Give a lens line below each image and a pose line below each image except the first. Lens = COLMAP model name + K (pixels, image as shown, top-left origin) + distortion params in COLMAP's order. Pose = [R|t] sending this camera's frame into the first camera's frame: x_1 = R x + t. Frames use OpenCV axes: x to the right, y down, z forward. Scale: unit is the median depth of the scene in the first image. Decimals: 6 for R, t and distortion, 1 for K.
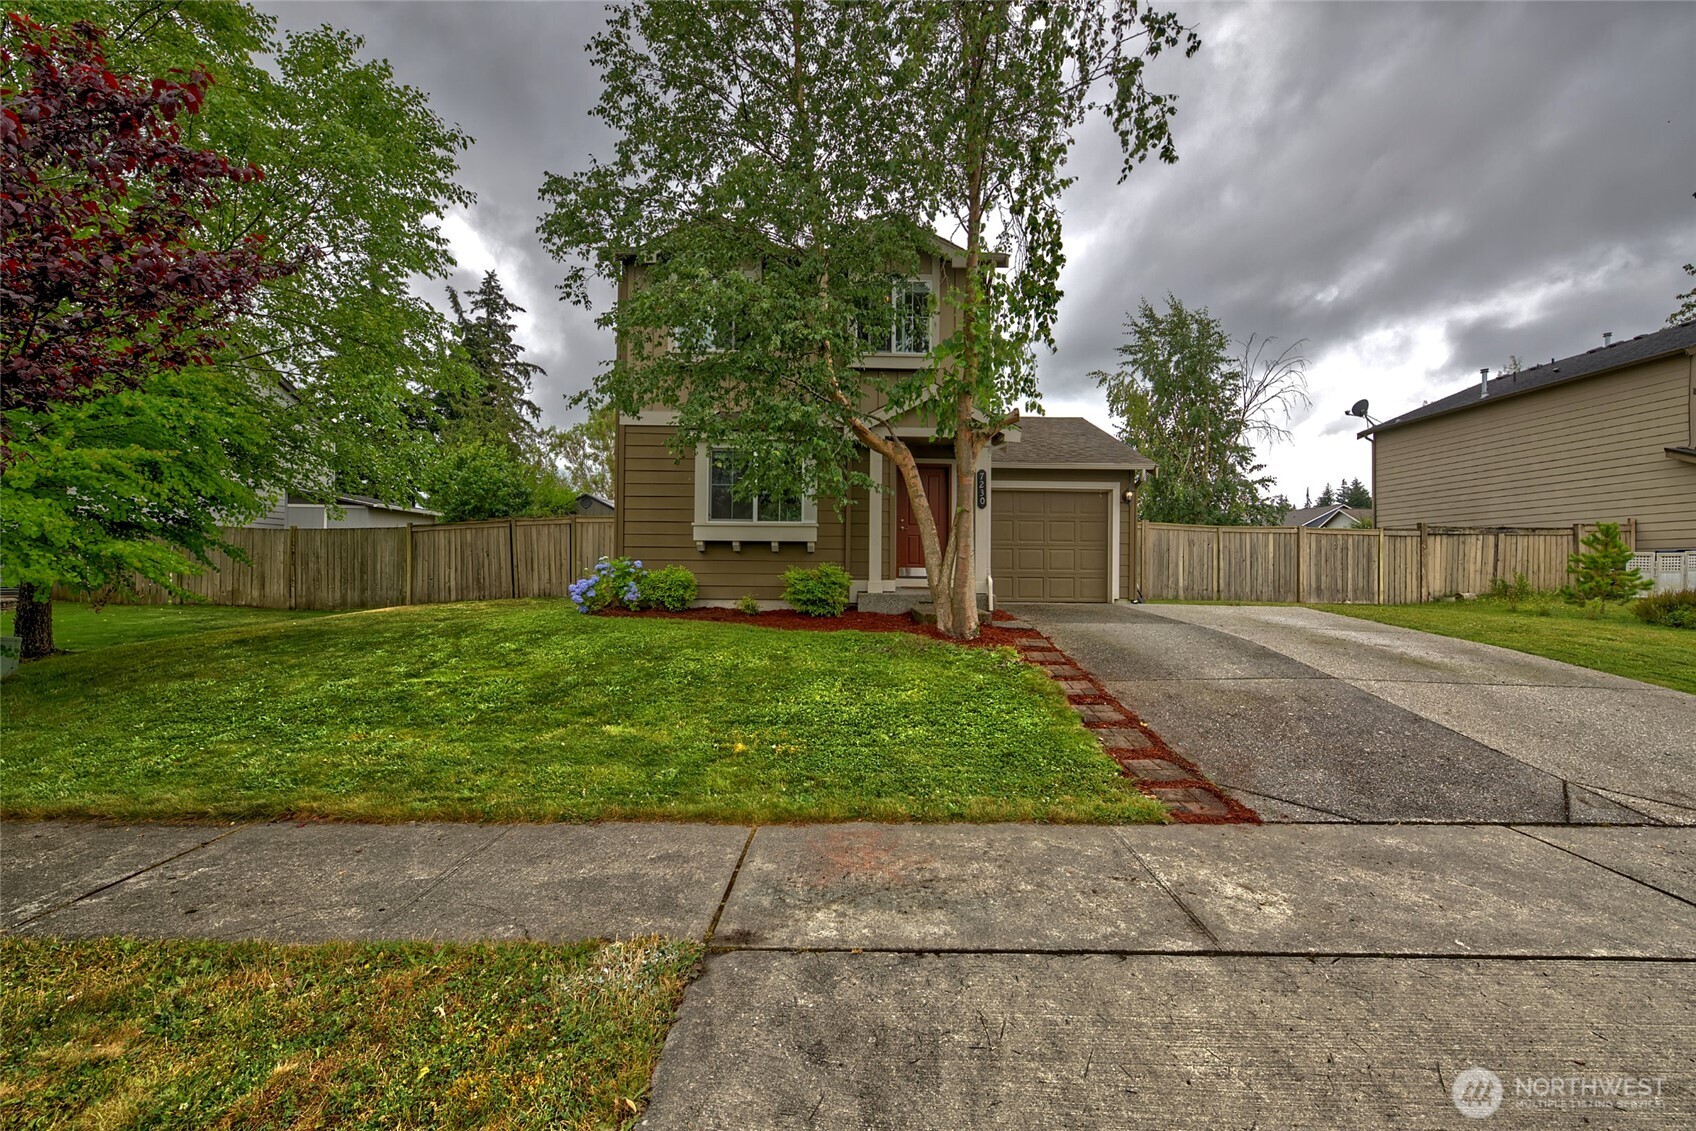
lens RADIAL K [[728.1, 0, 848.1], [0, 728.1, 561.6], [0, 0, 1]] dist [-0.005166, 0.003627]
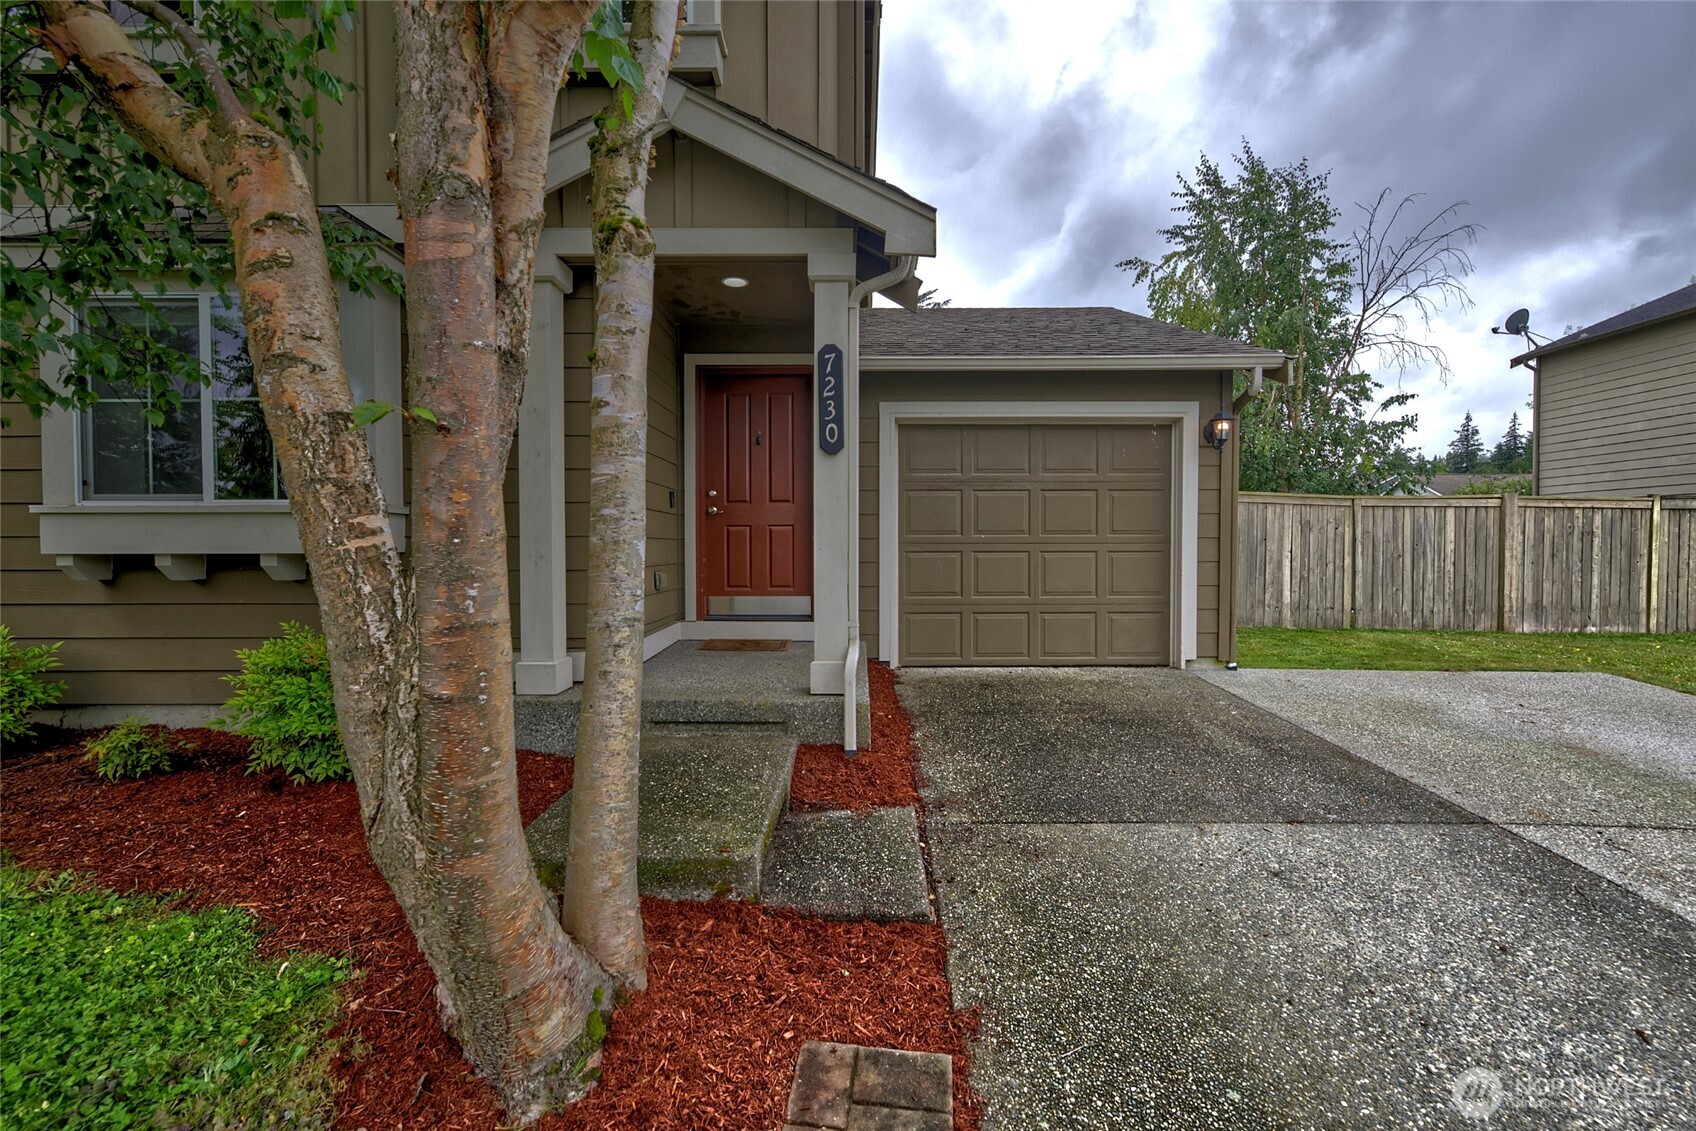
lens RADIAL K [[728.1, 0, 851.4], [0, 728.1, 558.4], [0, 0, 1]] dist [-0.005166, 0.003627]
pose [[0.999518, -0.010429, -0.029244, 0.134322], [0.011320, 0.999471, 0.030491, -0.022074], [0.028910, -0.030807, 0.999107, 0.424913]]
